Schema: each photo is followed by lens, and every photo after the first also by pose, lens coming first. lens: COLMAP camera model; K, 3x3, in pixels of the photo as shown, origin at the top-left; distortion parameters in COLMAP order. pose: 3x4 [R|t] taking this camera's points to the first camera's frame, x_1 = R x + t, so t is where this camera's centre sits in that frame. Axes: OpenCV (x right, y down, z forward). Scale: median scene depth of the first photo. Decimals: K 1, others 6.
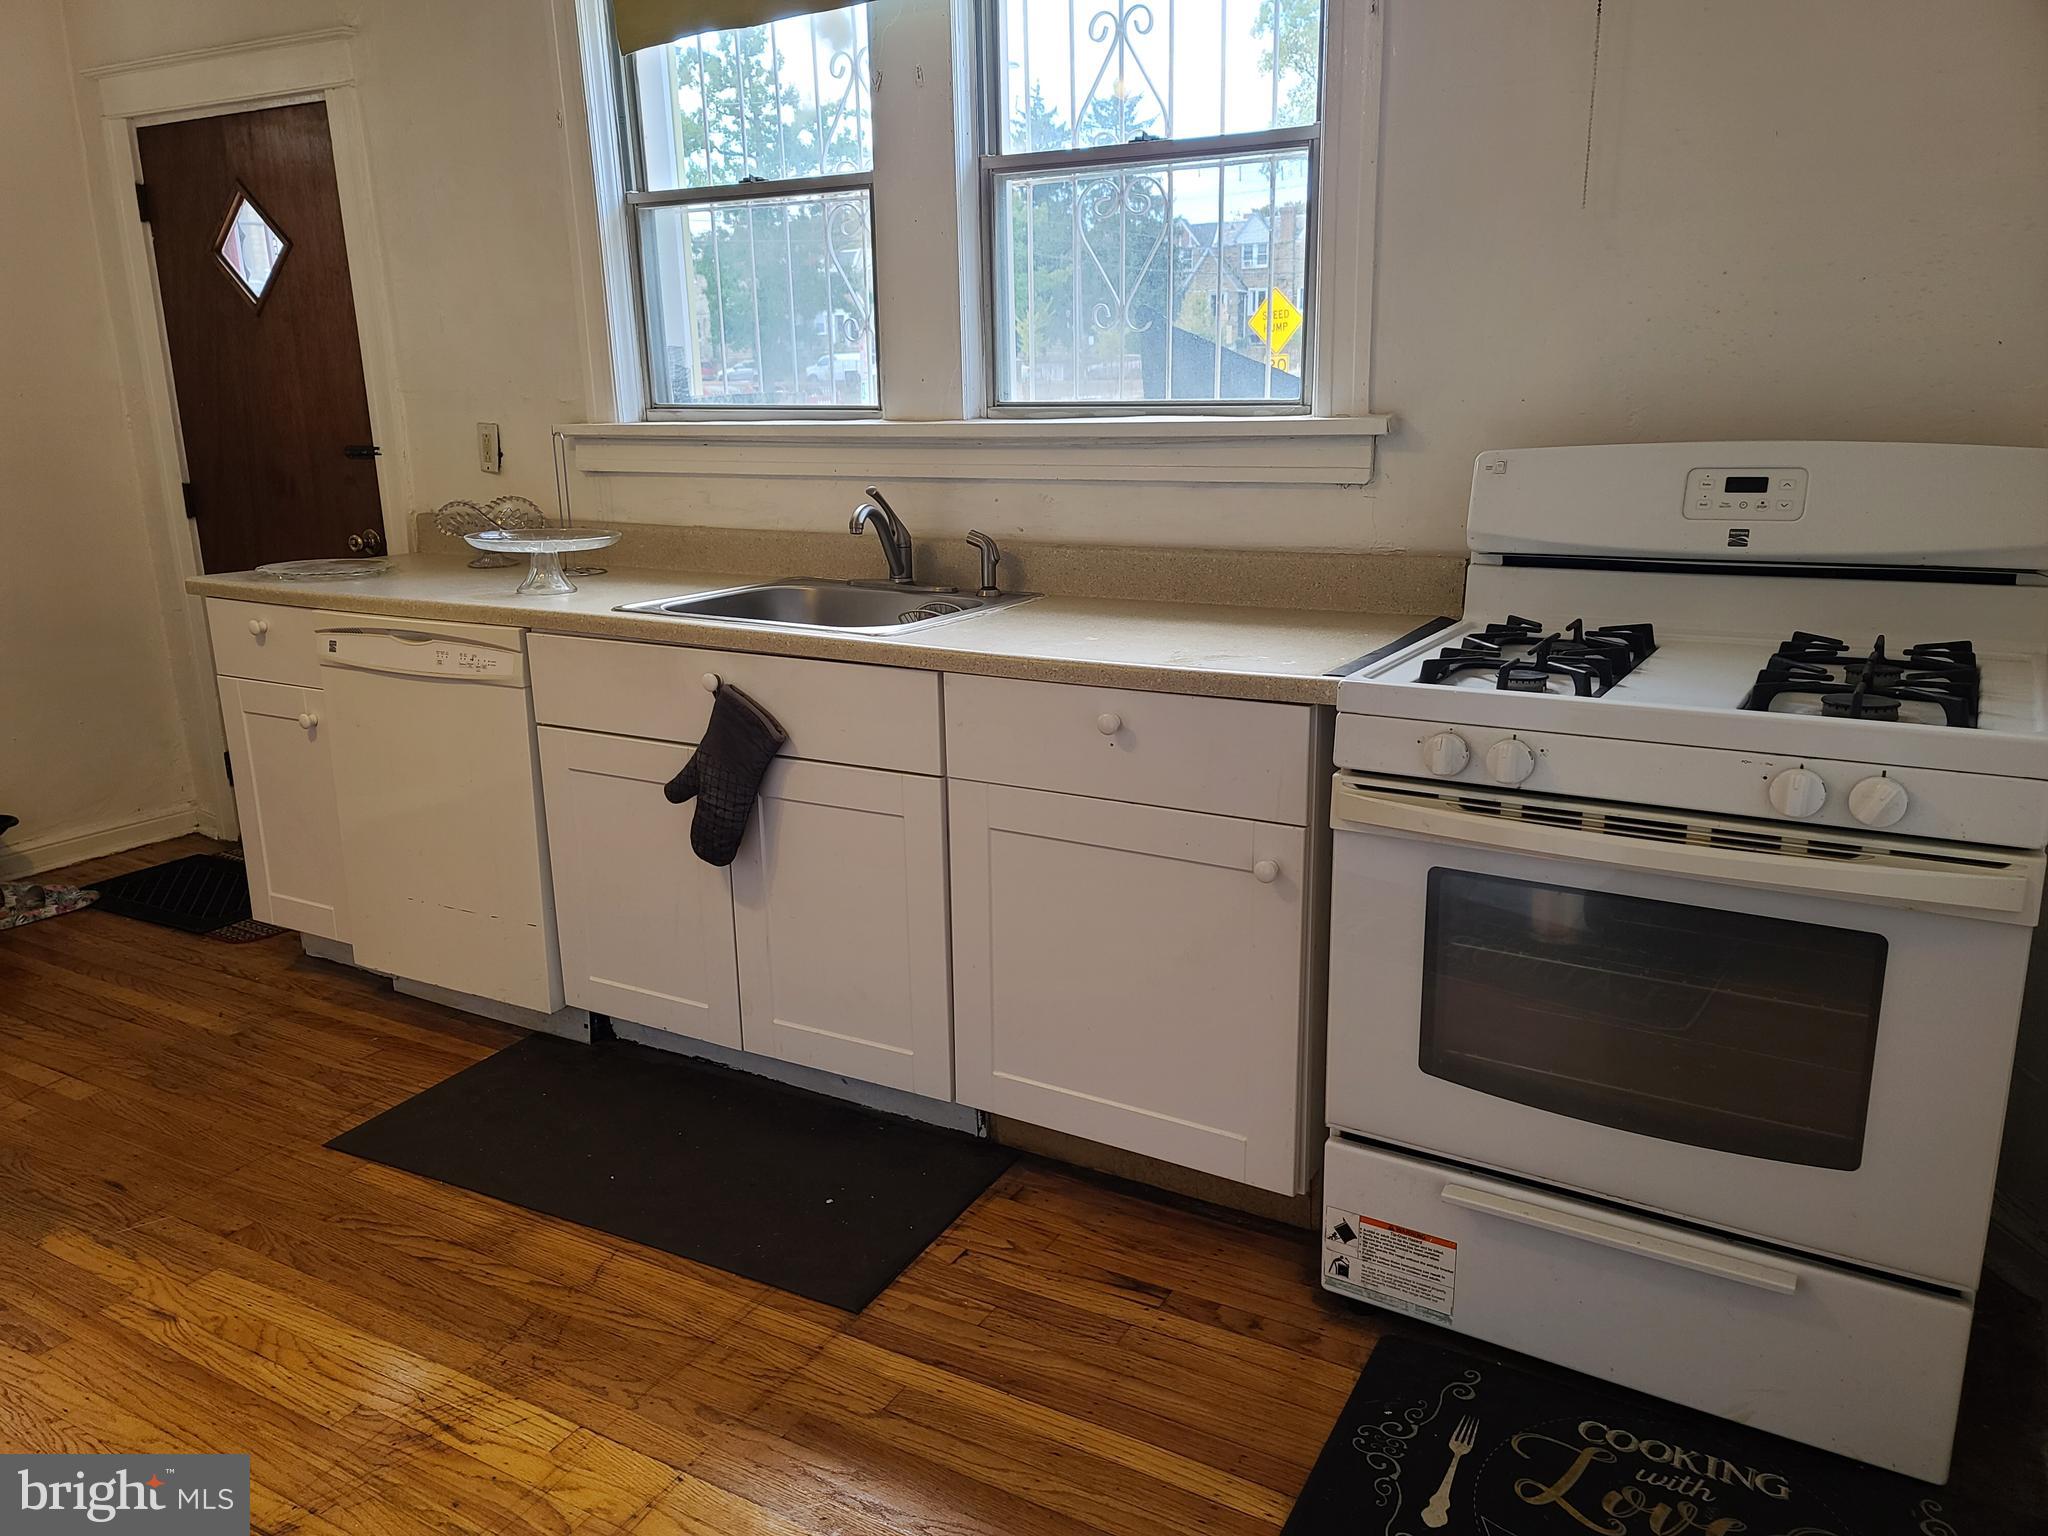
lens RADIAL K [[1534.8, 0, 1014.9], [0, 1534.8, 774.3], [0, 0, 1]] dist [0.070265, -0.053421]
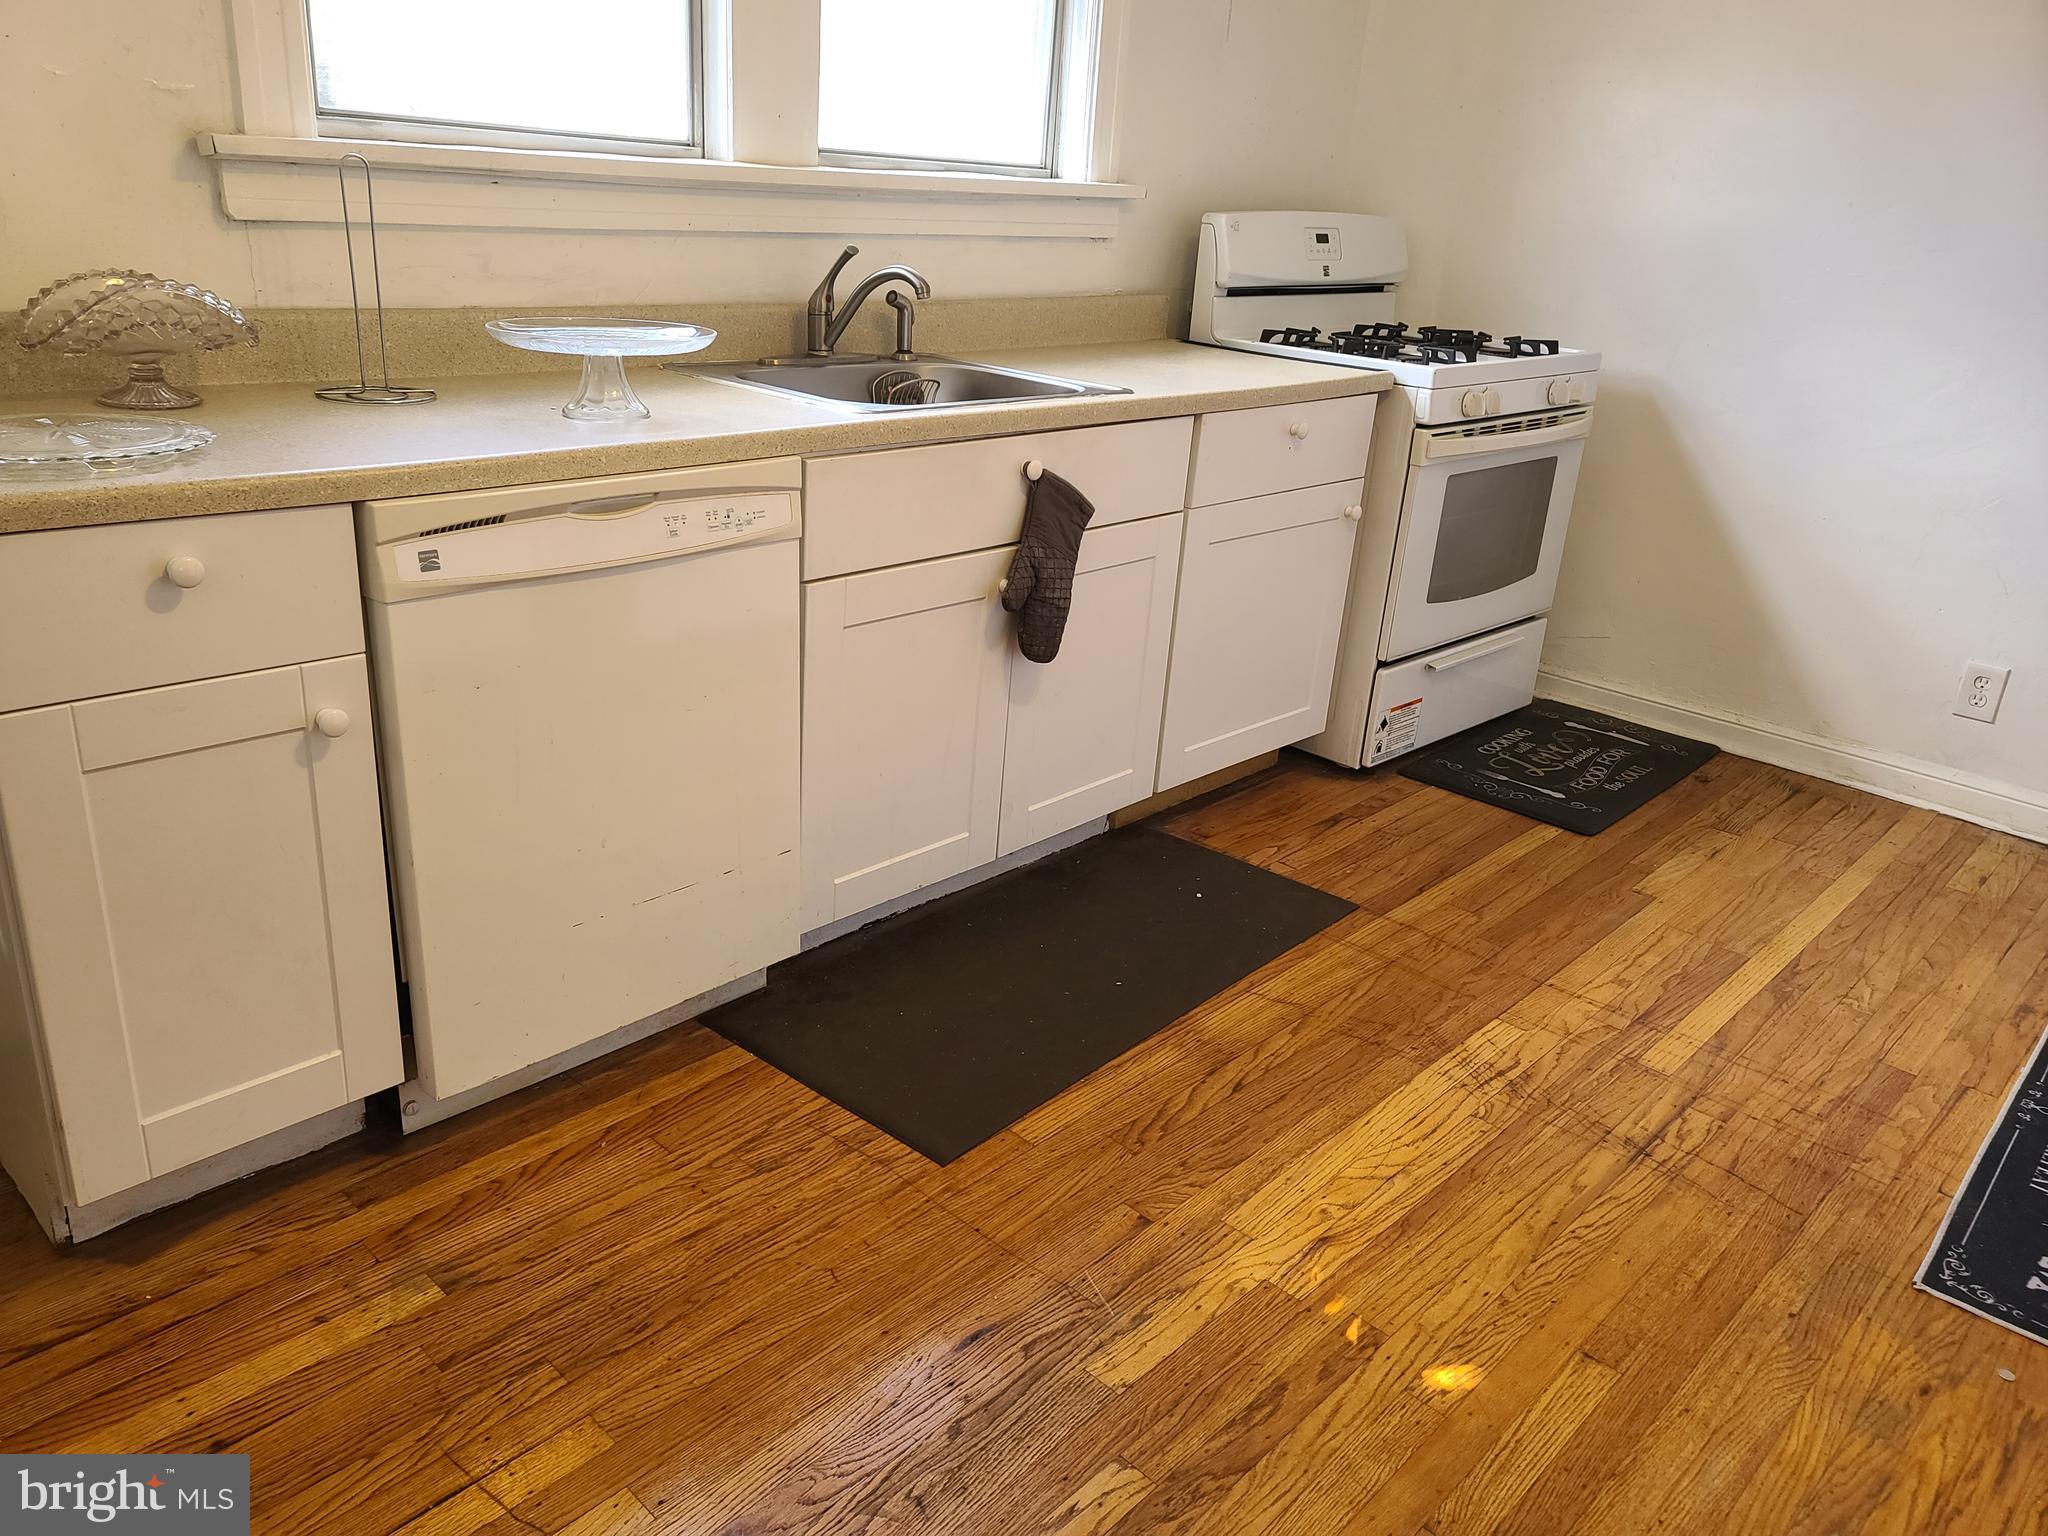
lens RADIAL K [[1534.8, 0, 1014.9], [0, 1534.8, 774.3], [0, 0, 1]] dist [0.070265, -0.053421]
pose [[0.204407, -0.331161, 0.921168, -1.189420], [0.177339, 0.937993, 0.297858, -0.176854], [-0.962688, 0.102474, 0.250460, 0.846154]]
